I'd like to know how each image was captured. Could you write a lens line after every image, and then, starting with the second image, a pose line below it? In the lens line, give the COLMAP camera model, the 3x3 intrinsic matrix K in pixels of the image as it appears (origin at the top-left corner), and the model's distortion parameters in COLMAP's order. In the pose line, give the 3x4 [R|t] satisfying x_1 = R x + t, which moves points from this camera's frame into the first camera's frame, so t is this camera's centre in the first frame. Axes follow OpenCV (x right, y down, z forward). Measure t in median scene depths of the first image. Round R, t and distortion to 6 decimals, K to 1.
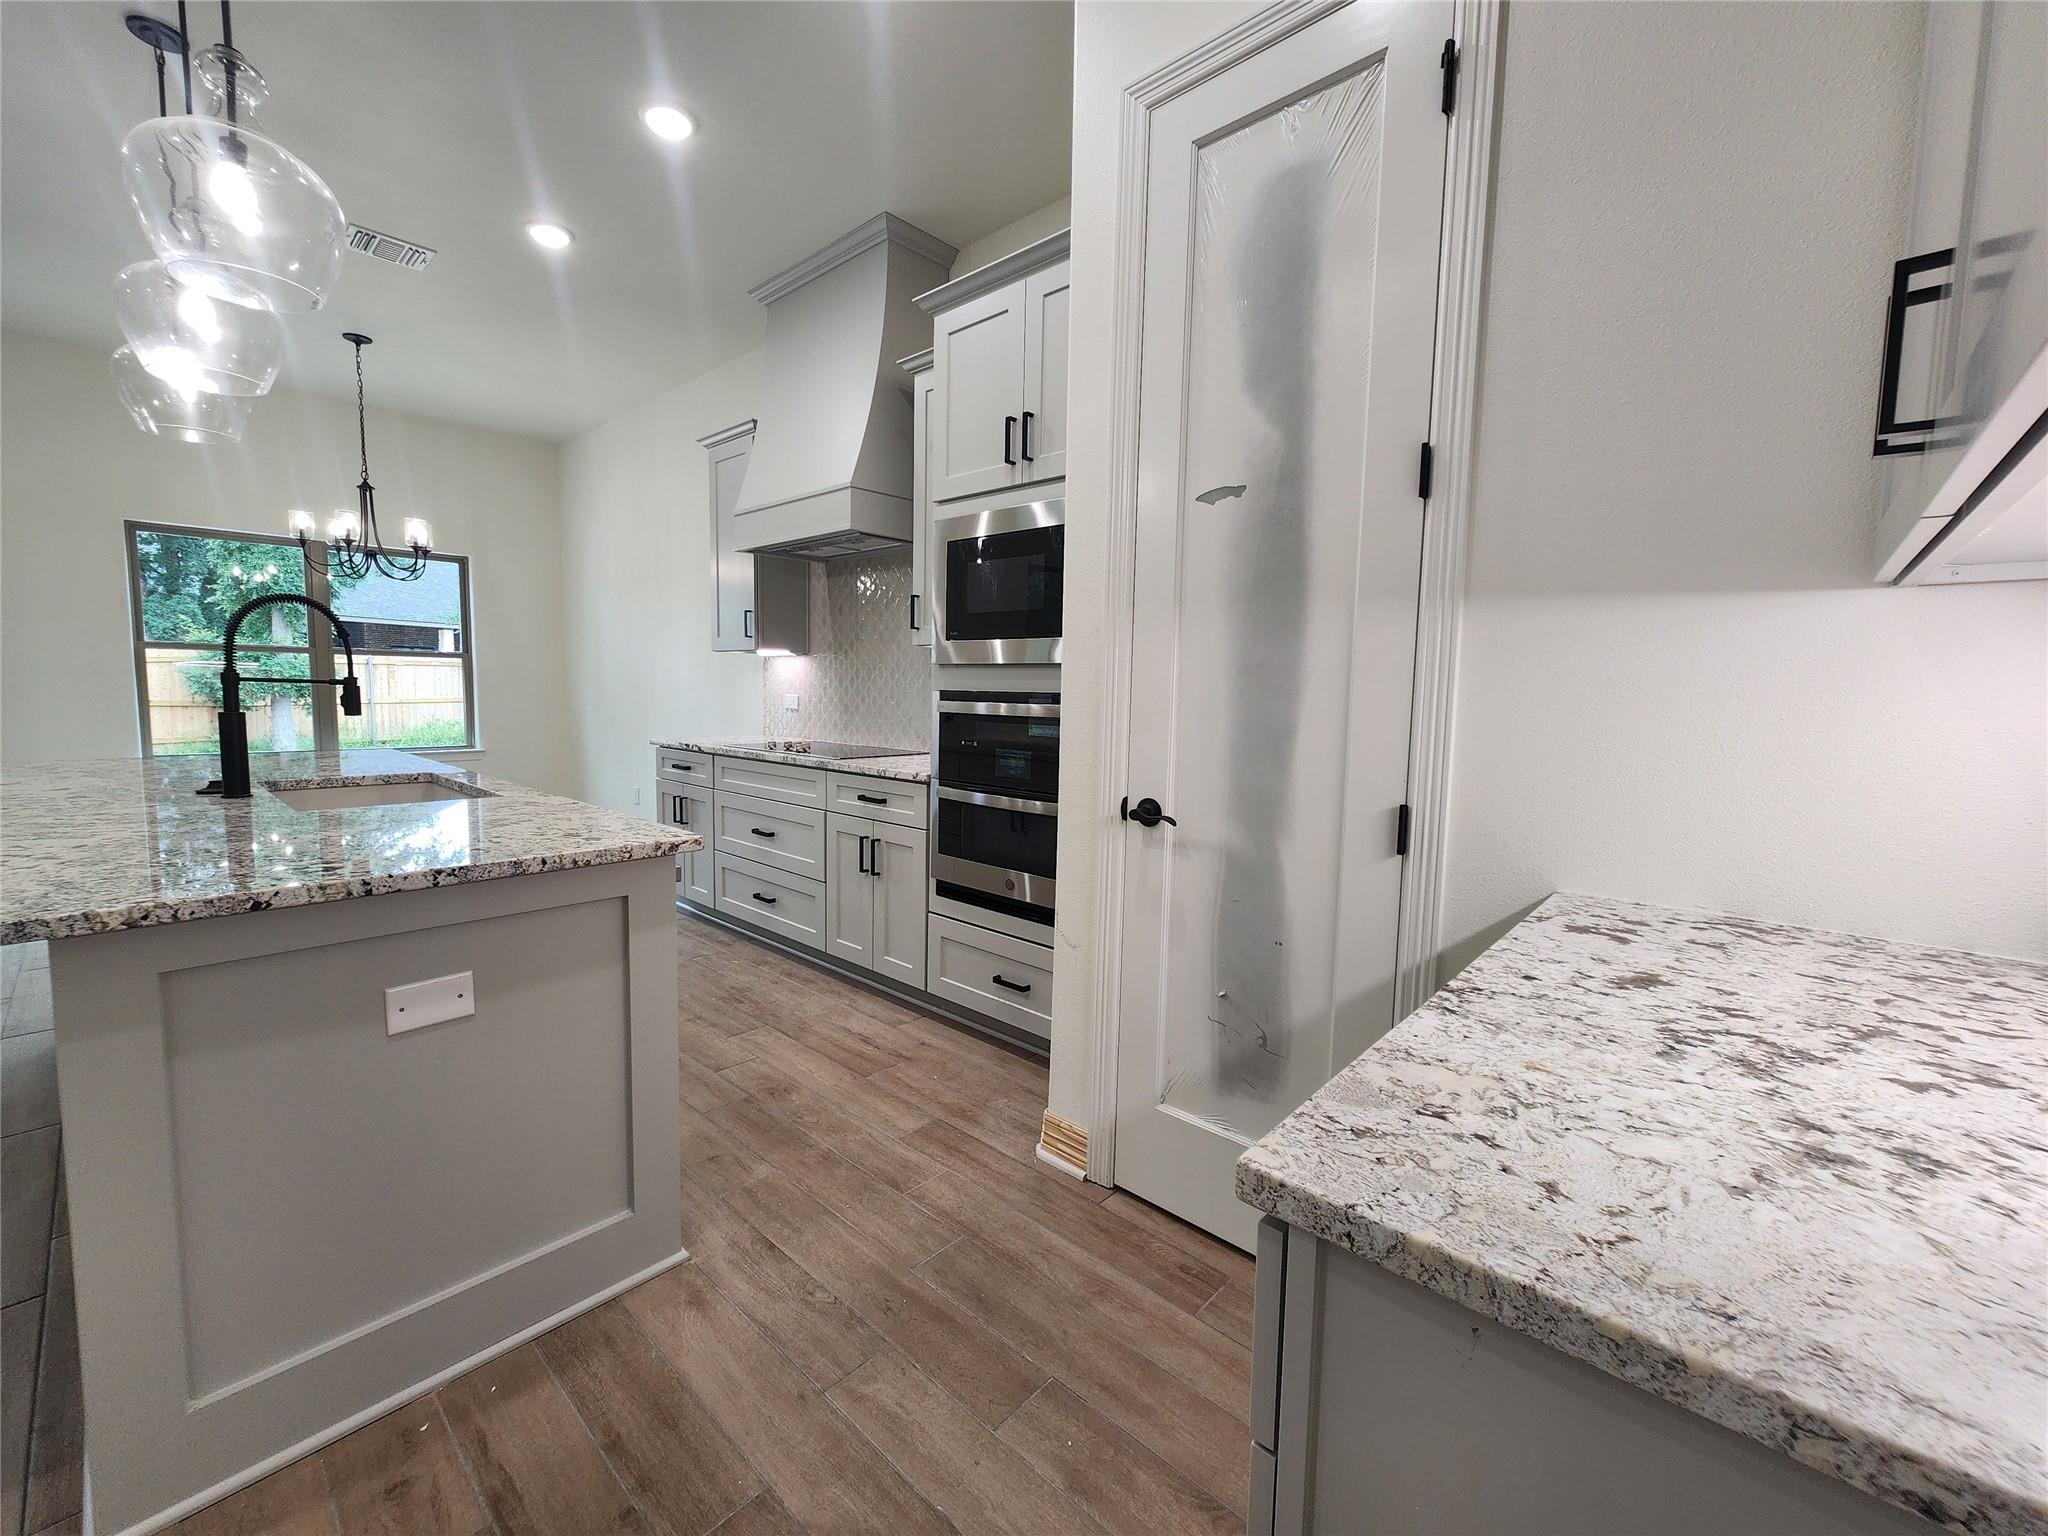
lens RADIAL K [[836.4, 0, 1008.8], [0, 836.4, 762.3], [0, 0, 1]] dist [0.000193, 0.000521]
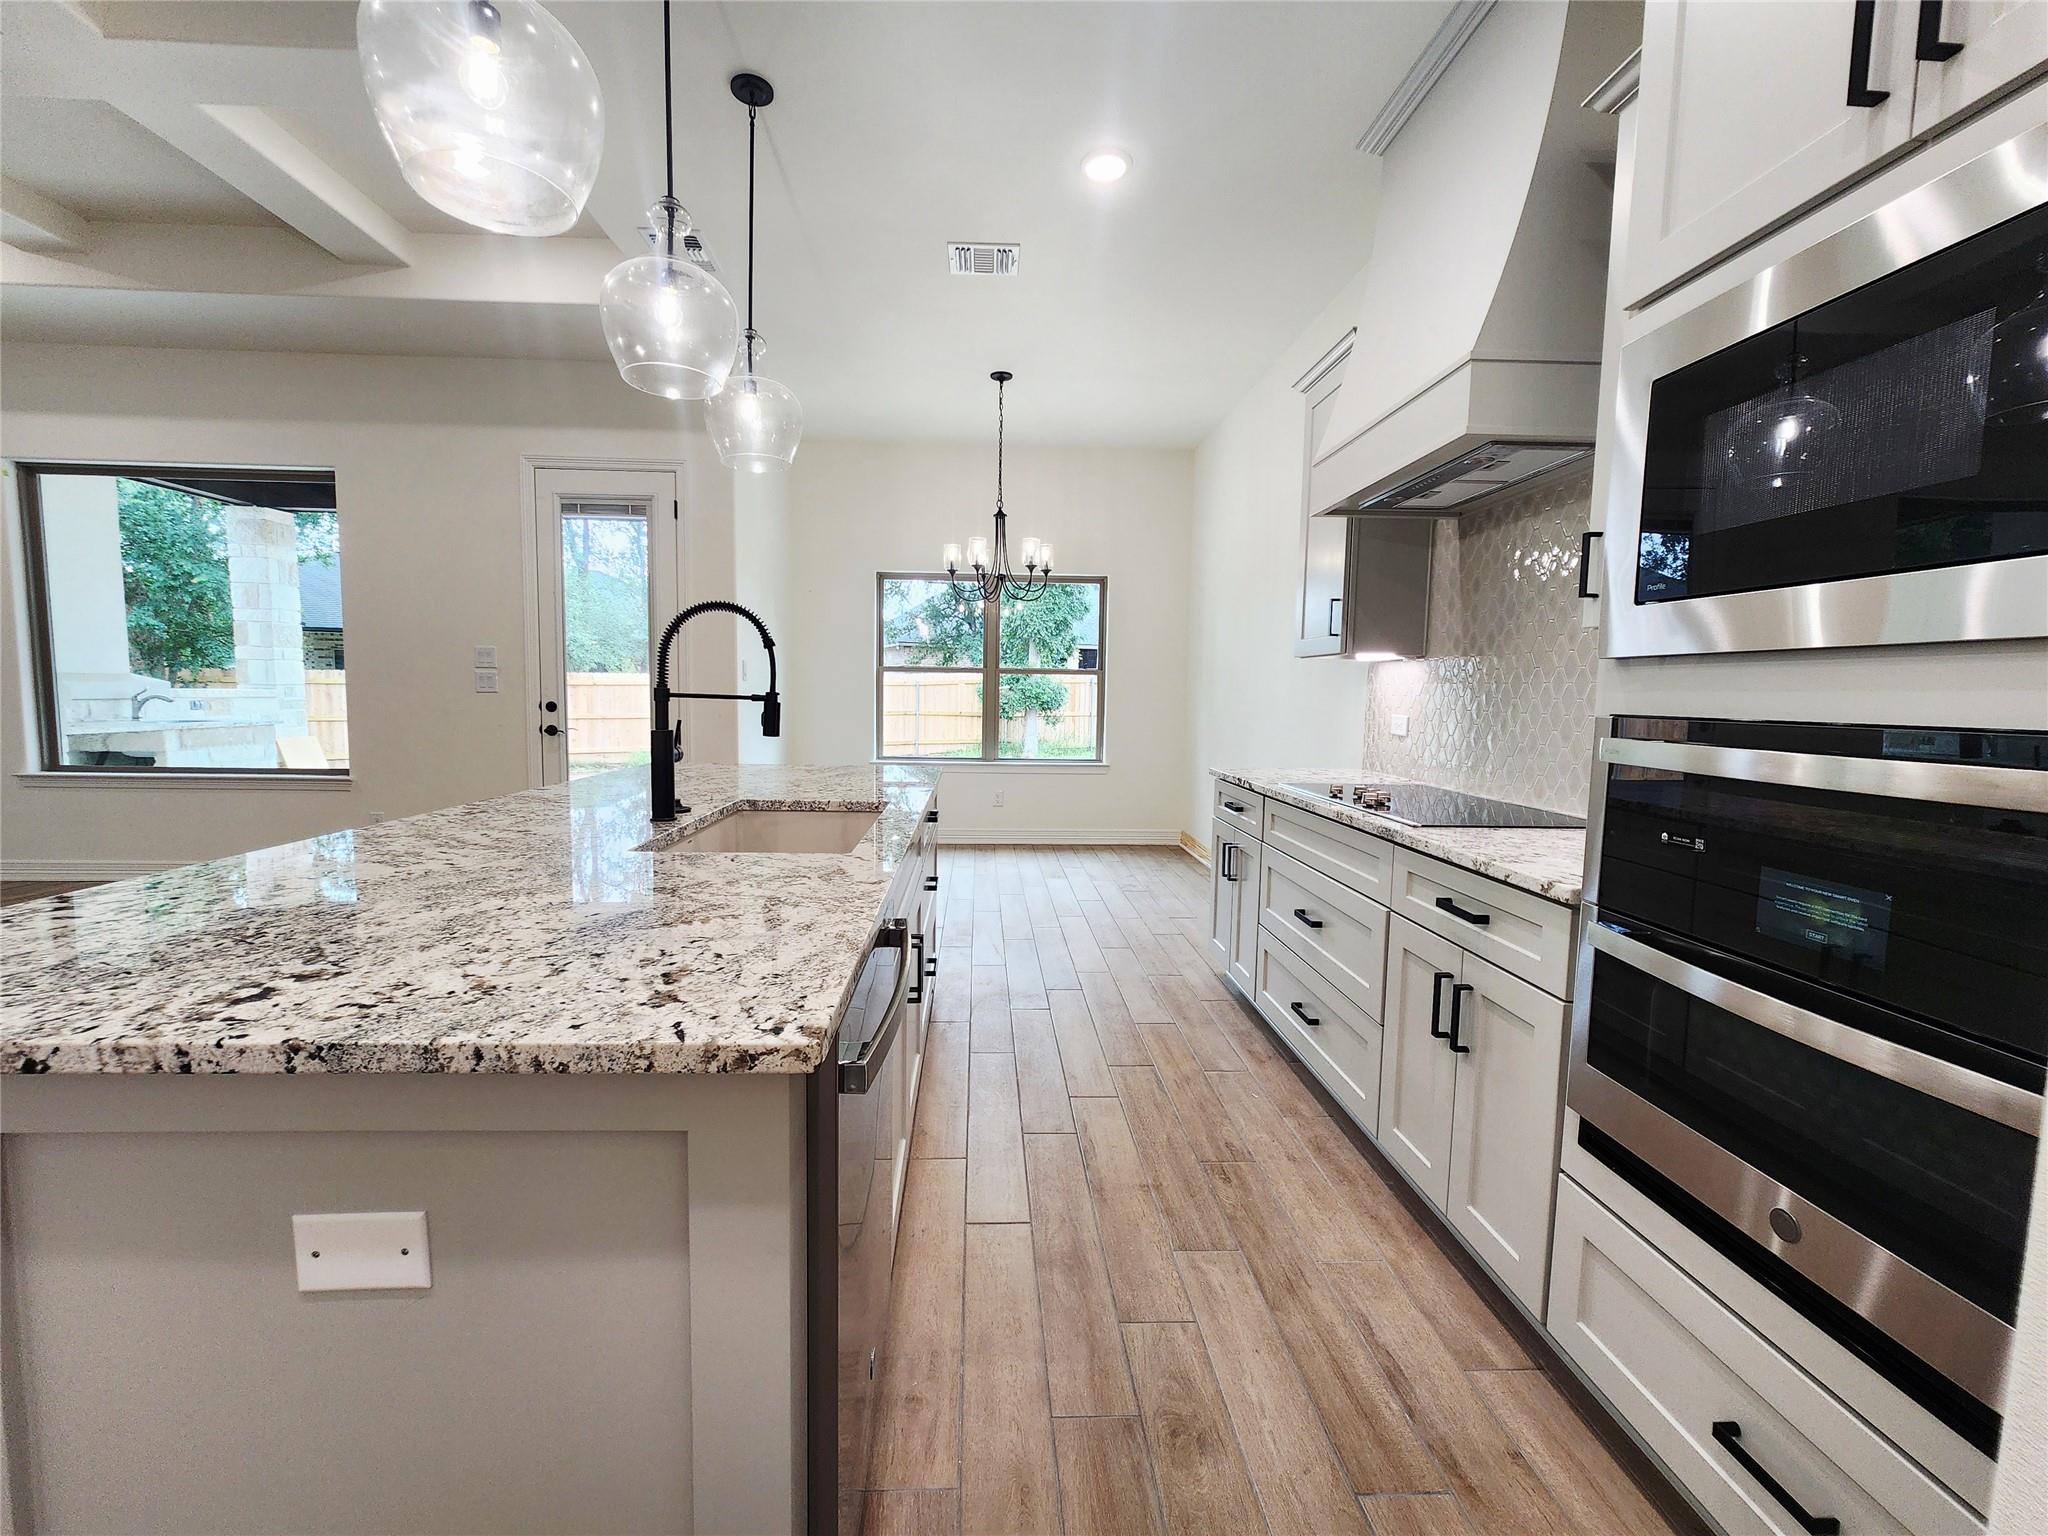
lens RADIAL K [[836.4, 0, 1012.5], [0, 836.4, 761.3], [0, 0, 1]] dist [0.000193, 0.000521]
pose [[0.710583, 0.051759, -0.701707, 0.006996], [-0.066088, 0.997791, 0.006676, -0.040028], [0.700503, 0.041631, 0.712434, 0.427188]]
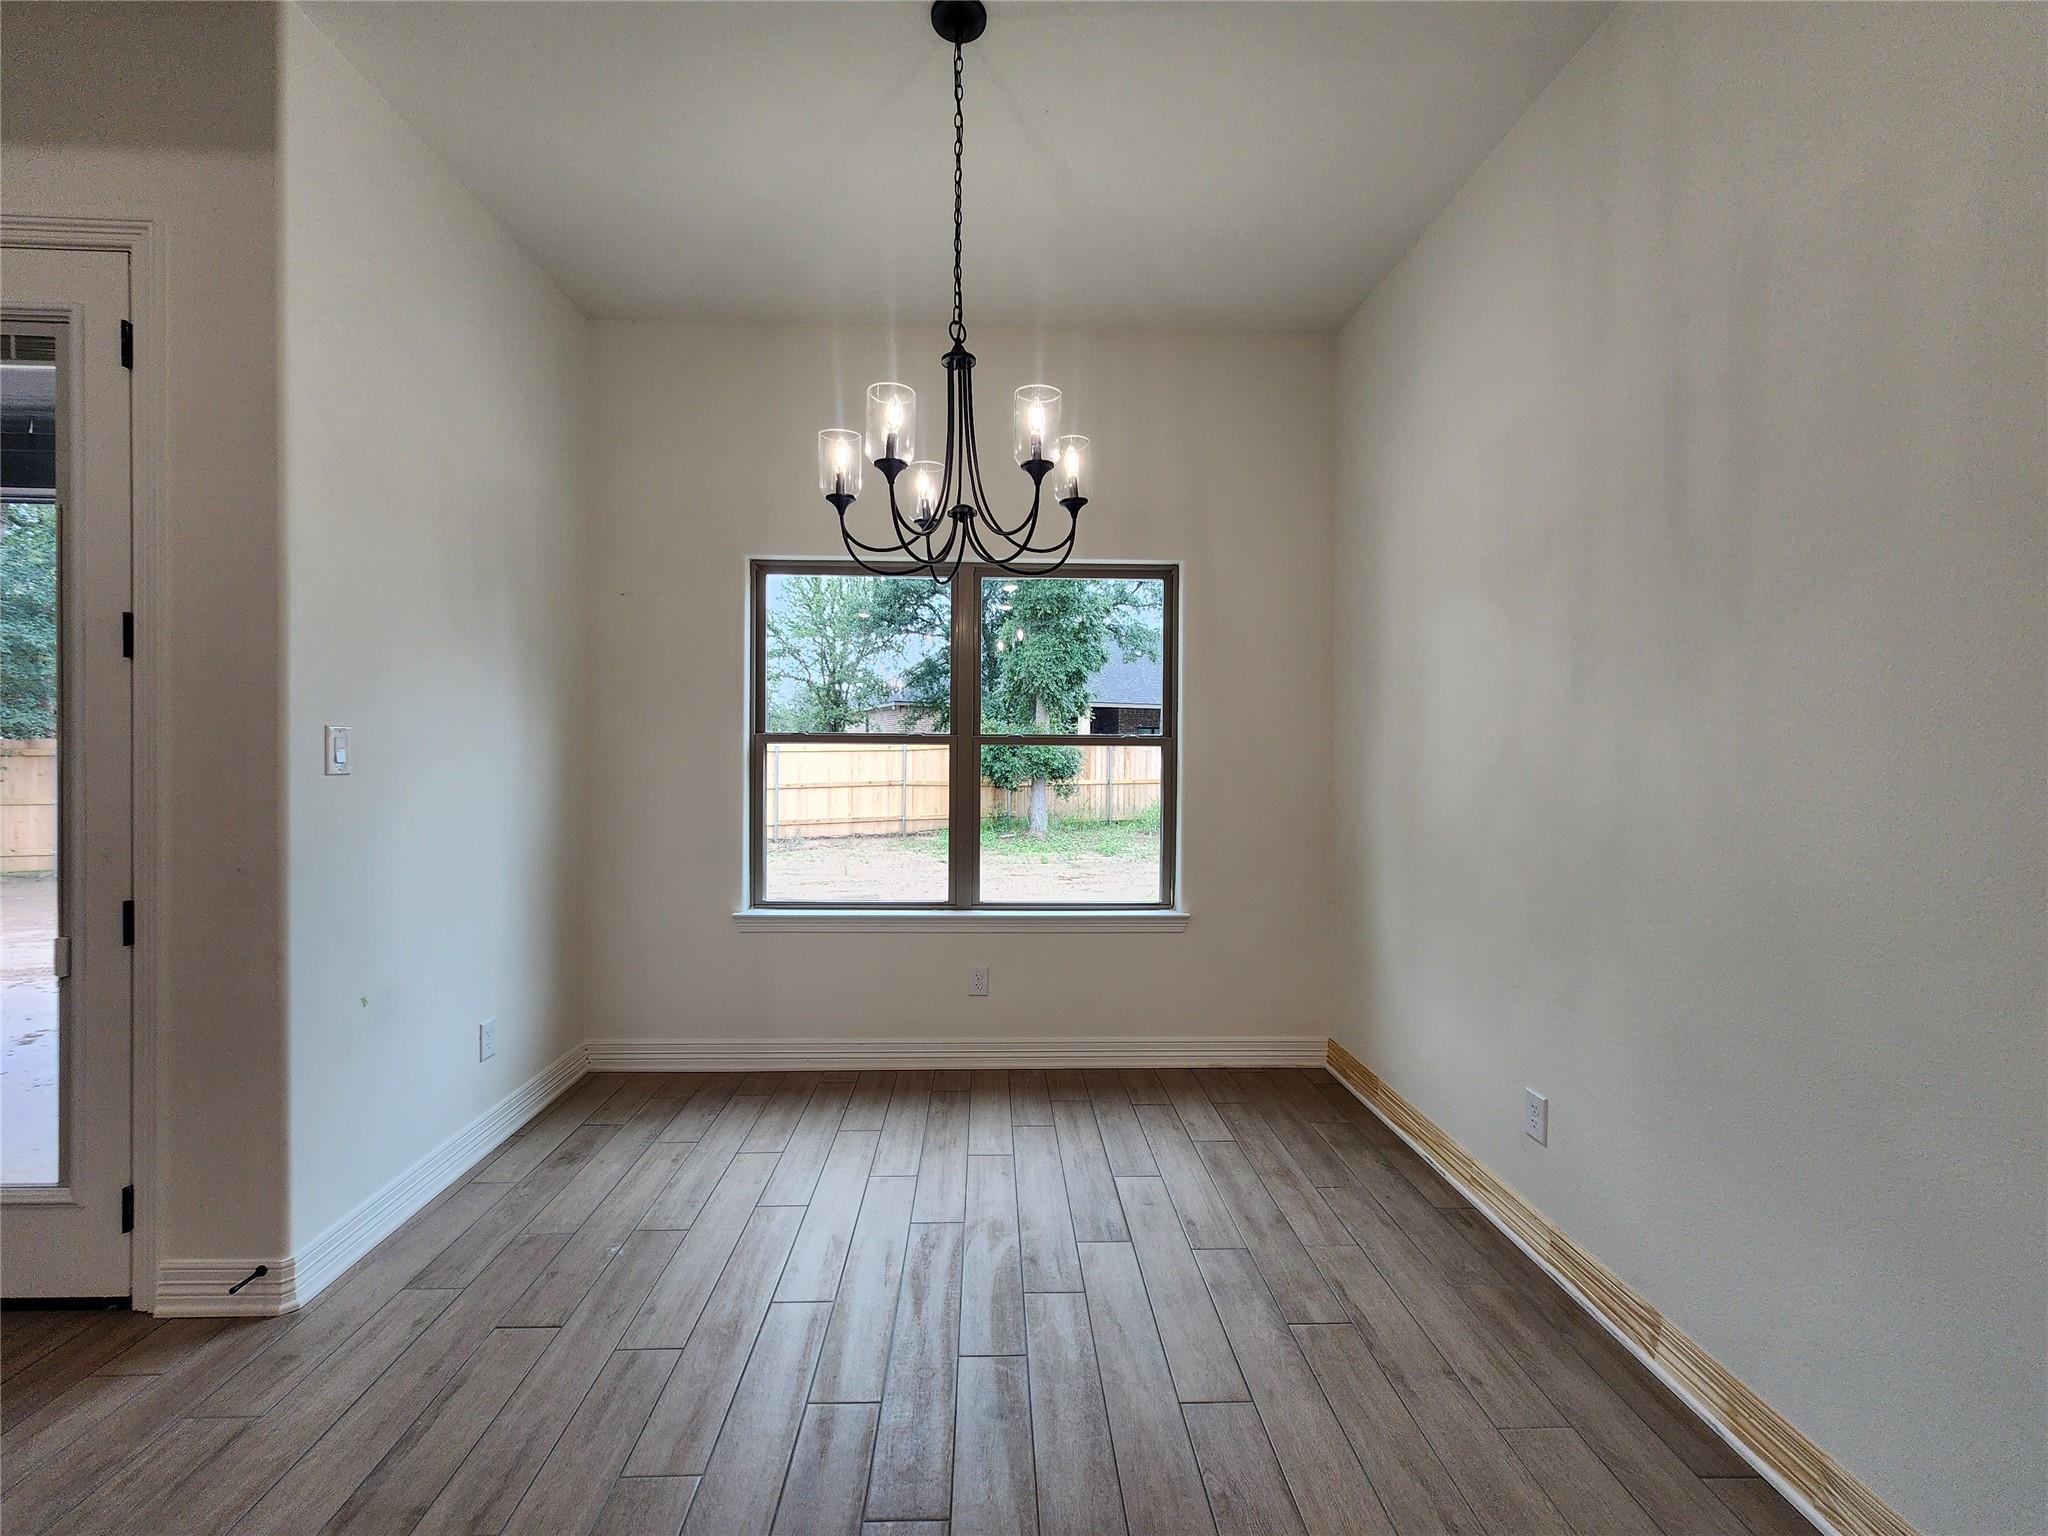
lens RADIAL K [[836.4, 0, 1011.5], [0, 836.4, 761.0], [0, 0, 1]] dist [0.000193, 0.000521]
pose [[0.703360, -0.004647, -0.710819, -0.719293], [-0.058242, 0.996240, -0.064144, -0.159939], [0.708444, 0.086516, 0.700444, 1.183895]]
